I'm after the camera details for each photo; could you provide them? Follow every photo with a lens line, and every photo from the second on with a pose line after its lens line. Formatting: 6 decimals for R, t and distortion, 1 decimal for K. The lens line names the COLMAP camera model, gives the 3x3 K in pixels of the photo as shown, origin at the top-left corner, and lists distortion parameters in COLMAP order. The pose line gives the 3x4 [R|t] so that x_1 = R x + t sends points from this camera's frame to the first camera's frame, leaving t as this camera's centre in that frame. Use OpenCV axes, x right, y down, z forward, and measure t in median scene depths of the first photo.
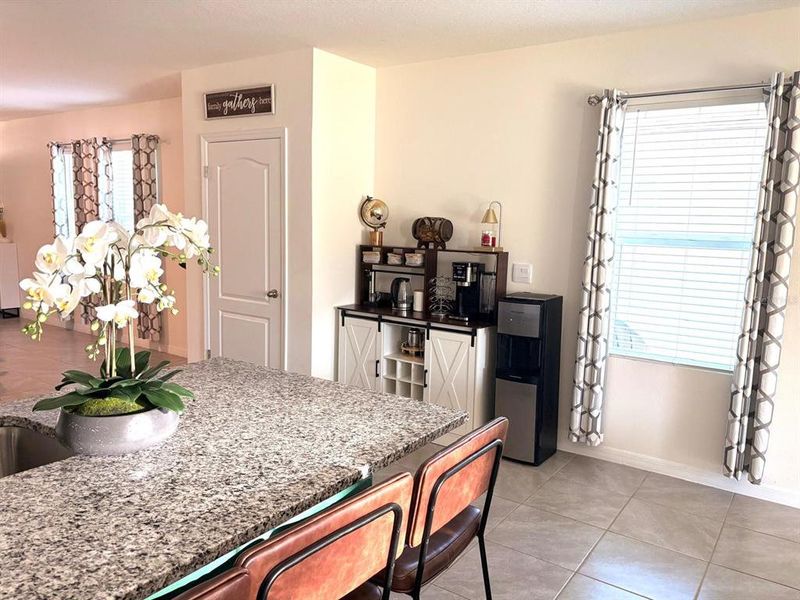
lens RADIAL K [[606.6, 0, 397.1], [0, 606.6, 300.2], [0, 0, 1]] dist [0.039303, -0.042053]
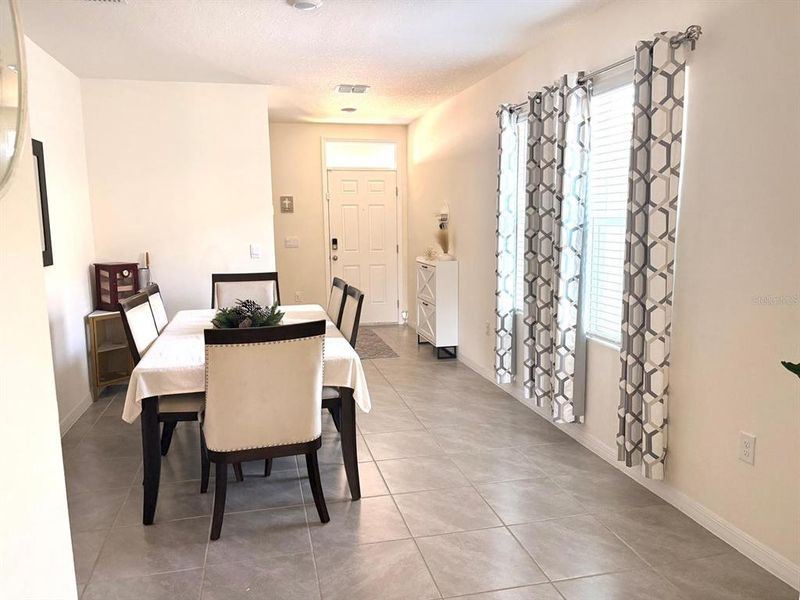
lens RADIAL K [[606.6, 0, 397.1], [0, 606.6, 300.2], [0, 0, 1]] dist [0.039303, -0.042053]
pose [[0.749081, 0.056056, -0.660102, -0.233574], [-0.061965, 0.997974, 0.014432, -0.063450], [0.659574, 0.030093, 0.751037, 0.494419]]
